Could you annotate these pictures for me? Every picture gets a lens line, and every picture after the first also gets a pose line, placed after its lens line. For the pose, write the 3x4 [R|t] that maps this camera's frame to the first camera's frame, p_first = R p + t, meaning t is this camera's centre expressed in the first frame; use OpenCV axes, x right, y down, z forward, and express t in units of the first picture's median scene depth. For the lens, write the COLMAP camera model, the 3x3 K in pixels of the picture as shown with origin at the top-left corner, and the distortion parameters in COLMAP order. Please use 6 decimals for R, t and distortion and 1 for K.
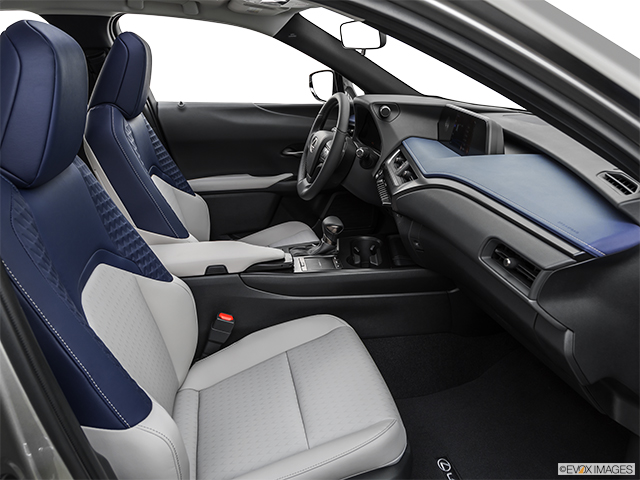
lens RADIAL K [[470.5, 0, 320.0], [0, 470.5, 240.0], [0, 0, 1]] dist [-0.004516, -0.000312]
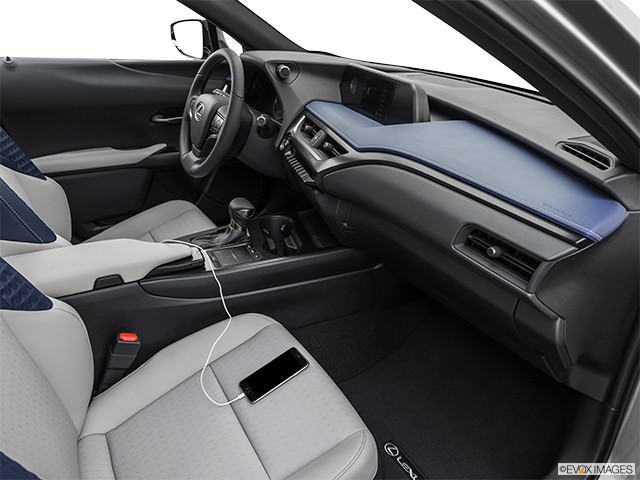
lens RADIAL K [[470.5, 0, 320.0], [0, 470.5, 240.0], [0, 0, 1]] dist [-0.004516, -0.000312]
pose [[0.948449, -0.107441, 0.298164, -0.100511], [0.079639, 0.991393, 0.103910, -0.052466], [-0.306762, -0.074808, 0.948842, 0.136184]]
